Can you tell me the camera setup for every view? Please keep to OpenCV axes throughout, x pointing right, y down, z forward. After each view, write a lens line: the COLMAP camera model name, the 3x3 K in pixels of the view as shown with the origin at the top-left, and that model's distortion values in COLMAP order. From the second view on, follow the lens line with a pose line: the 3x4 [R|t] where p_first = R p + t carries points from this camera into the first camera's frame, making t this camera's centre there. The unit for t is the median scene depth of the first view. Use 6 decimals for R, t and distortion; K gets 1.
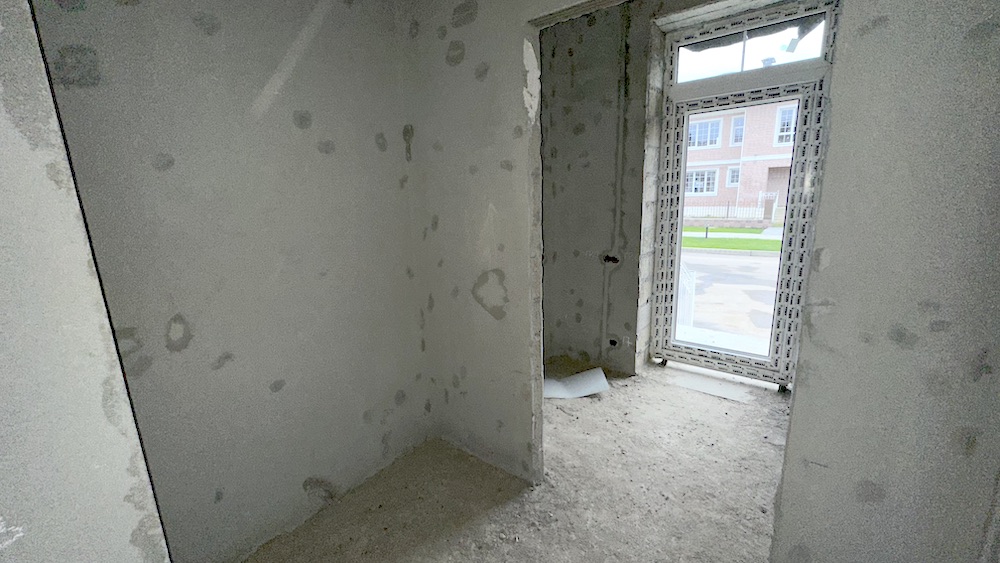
lens RADIAL K [[404.8, 0, 497.0], [0, 404.8, 284.9], [0, 0, 1]] dist [-0.004277, 0.000037]
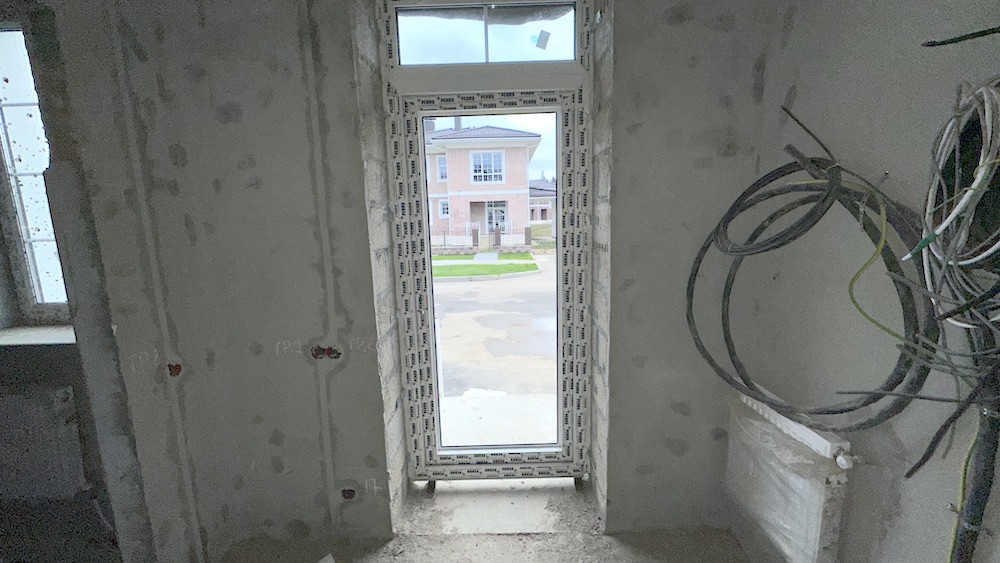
lens RADIAL K [[404.8, 0, 499.8], [0, 404.8, 282.7], [0, 0, 1]] dist [-0.004277, 0.000037]
pose [[0.791949, -0.088099, 0.604199, 0.146697], [0.133939, 0.990500, -0.031132, -0.111367], [-0.595716, 0.105581, 0.796225, 0.413509]]
